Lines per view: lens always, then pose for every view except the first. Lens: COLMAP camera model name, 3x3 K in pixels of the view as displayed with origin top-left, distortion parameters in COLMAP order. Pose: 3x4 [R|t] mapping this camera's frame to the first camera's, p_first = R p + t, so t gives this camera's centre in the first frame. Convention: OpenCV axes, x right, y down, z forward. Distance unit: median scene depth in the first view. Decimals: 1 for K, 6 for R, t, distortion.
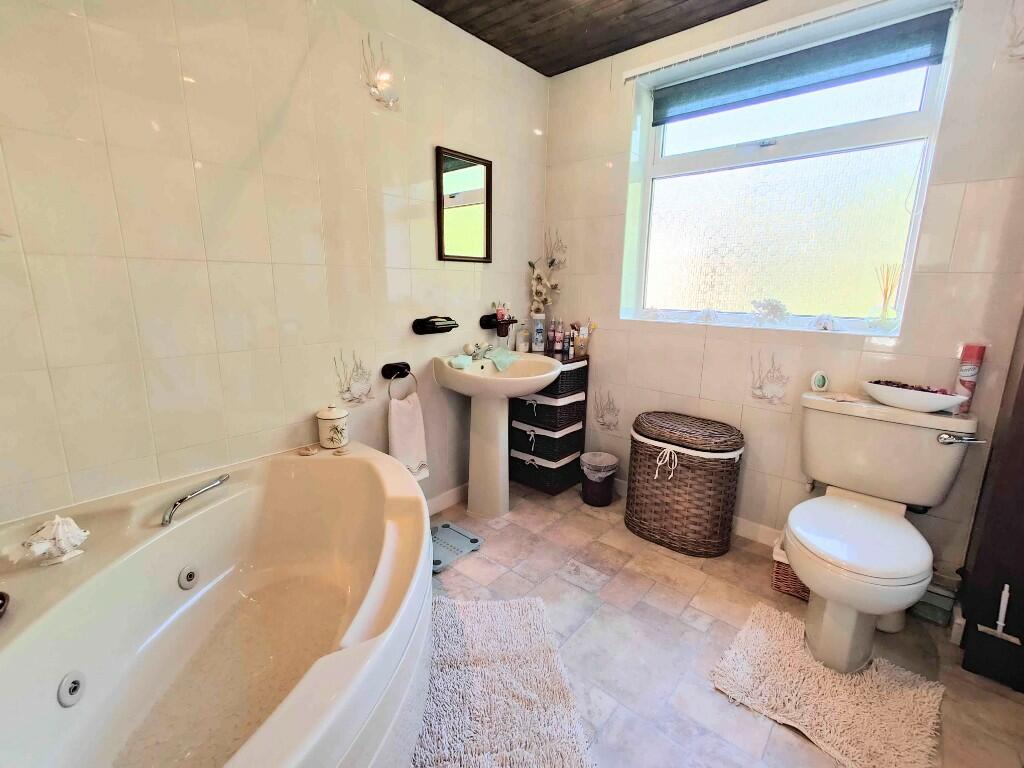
lens RADIAL K [[449.8, 0, 512.7], [0, 449.8, 378.5], [0, 0, 1]] dist [0.000780, 0.000218]
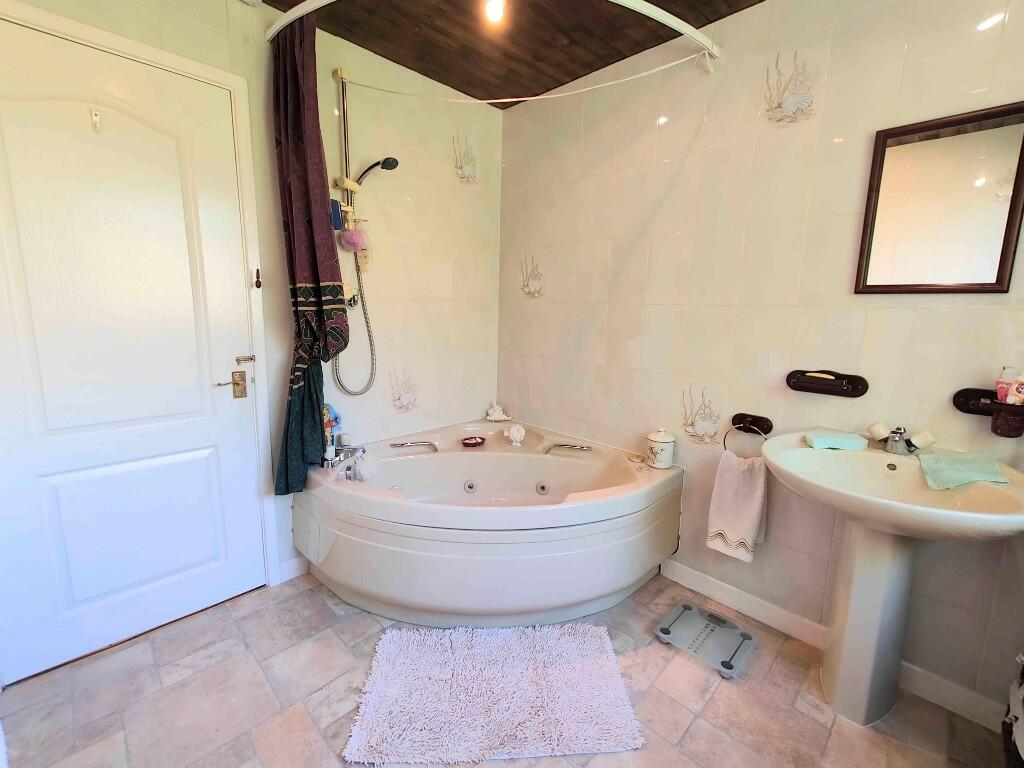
lens RADIAL K [[441.7, 0, 512.0], [0, 441.7, 384.0], [0, 0, 1]] dist [-0.000848, -0.000108]
pose [[-0.053623, 0.147480, -0.987610, 0.596900], [-0.245542, 0.956719, 0.156199, -0.112152], [0.967902, 0.250876, -0.015090, 0.562218]]
